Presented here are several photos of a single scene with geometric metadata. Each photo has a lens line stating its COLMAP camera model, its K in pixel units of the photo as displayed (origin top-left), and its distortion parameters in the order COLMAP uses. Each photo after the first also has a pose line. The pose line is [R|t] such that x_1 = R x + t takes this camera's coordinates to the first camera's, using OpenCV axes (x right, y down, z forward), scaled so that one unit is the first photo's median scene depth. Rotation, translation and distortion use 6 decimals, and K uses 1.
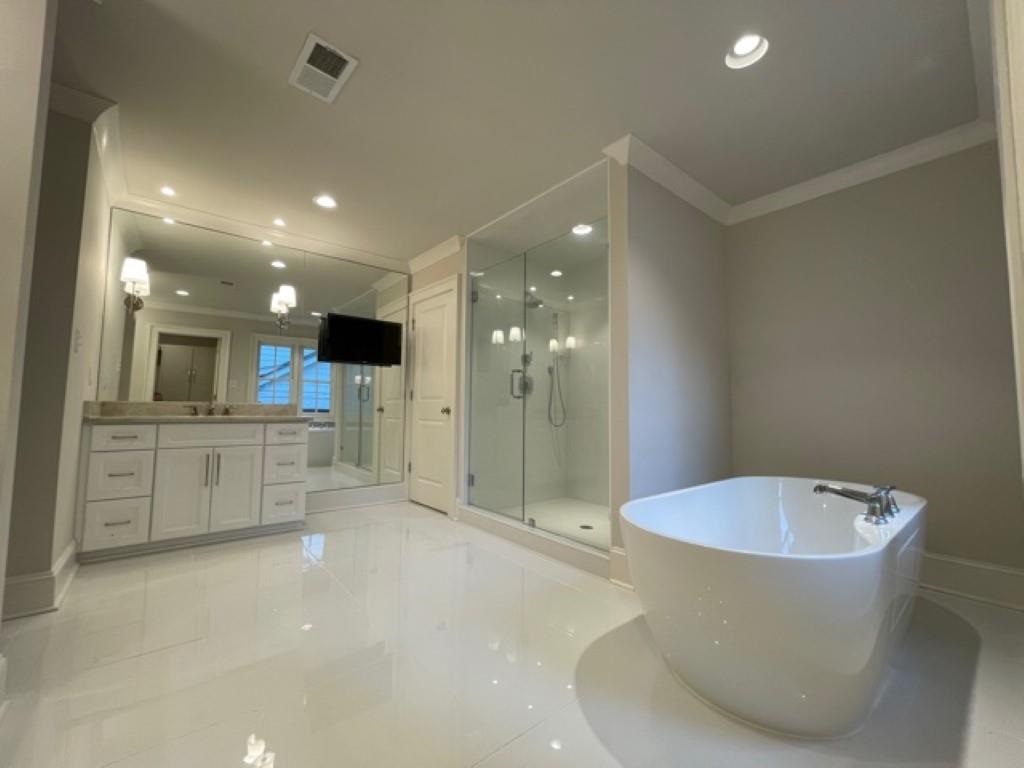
lens RADIAL K [[414.1, 0, 510.1], [0, 414.1, 378.3], [0, 0, 1]] dist [-0.000507, 0.000051]
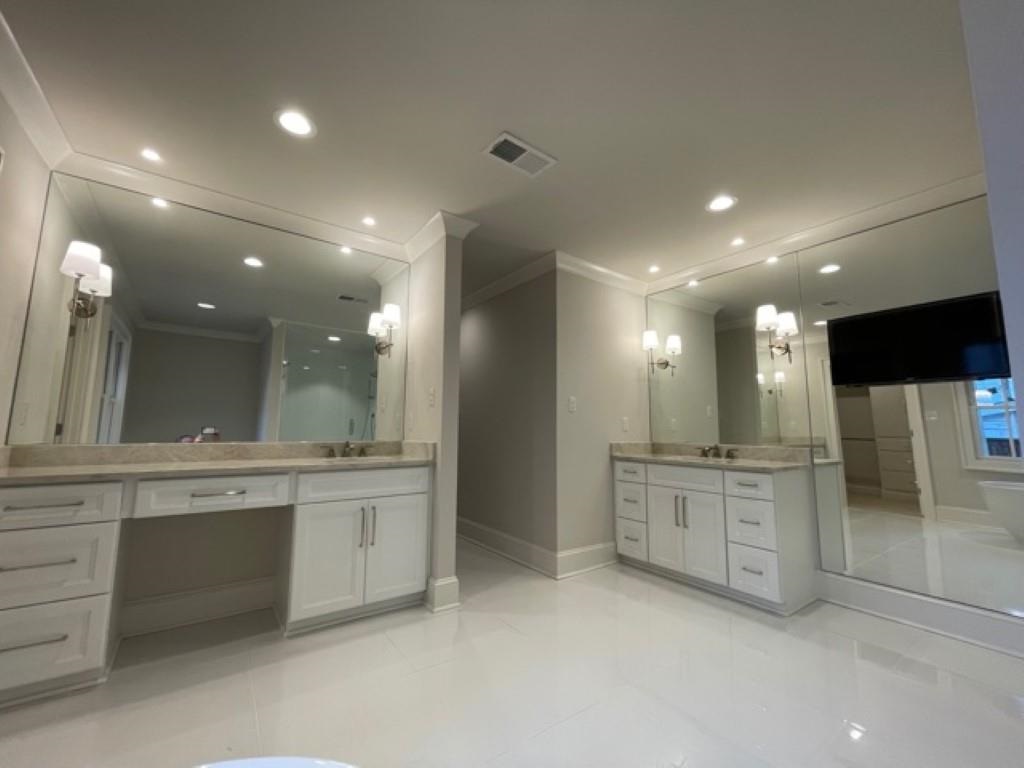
lens RADIAL K [[414.1, 0, 510.1], [0, 414.1, 378.3], [0, 0, 1]] dist [-0.000507, 0.000051]
pose [[-0.074314, -0.137077, -0.987769, 0.355228], [0.060574, 0.988058, -0.141674, 0.011378], [0.995393, -0.070362, -0.065123, 0.613388]]
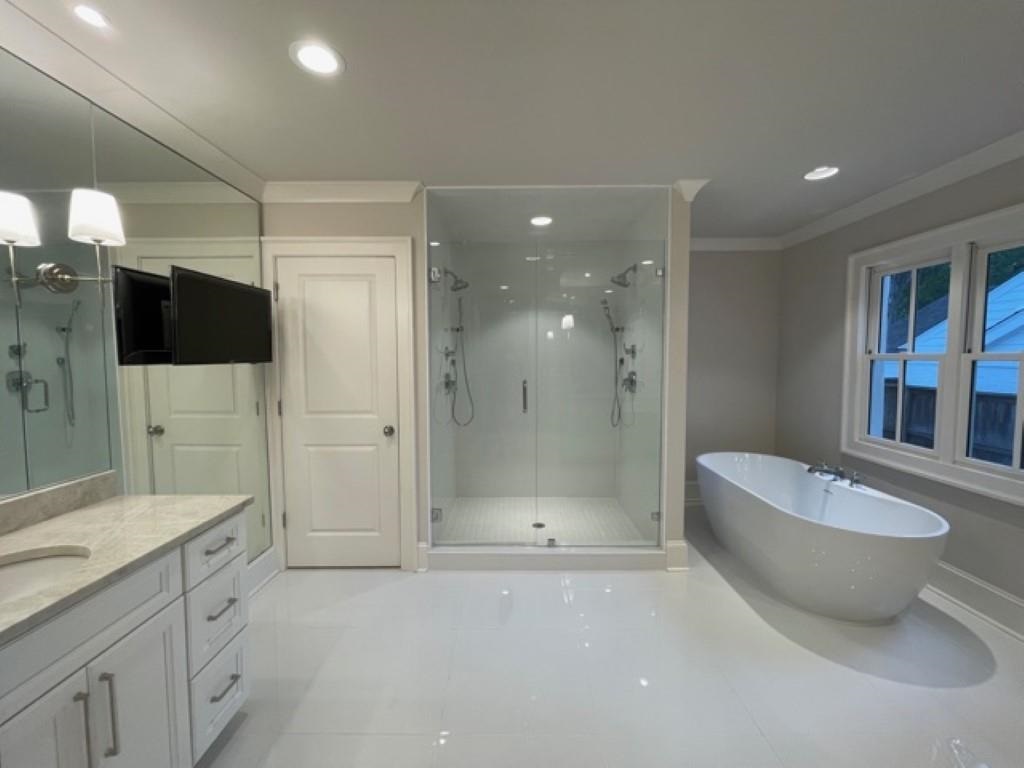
lens RADIAL K [[414.1, 0, 510.1], [0, 414.1, 378.3], [0, 0, 1]] dist [-0.000507, 0.000051]
pose [[0.646100, -0.057763, 0.761064, -0.688782], [-0.045233, 0.992482, 0.113728, -0.127393], [-0.761911, -0.107905, 0.638630, 0.485252]]
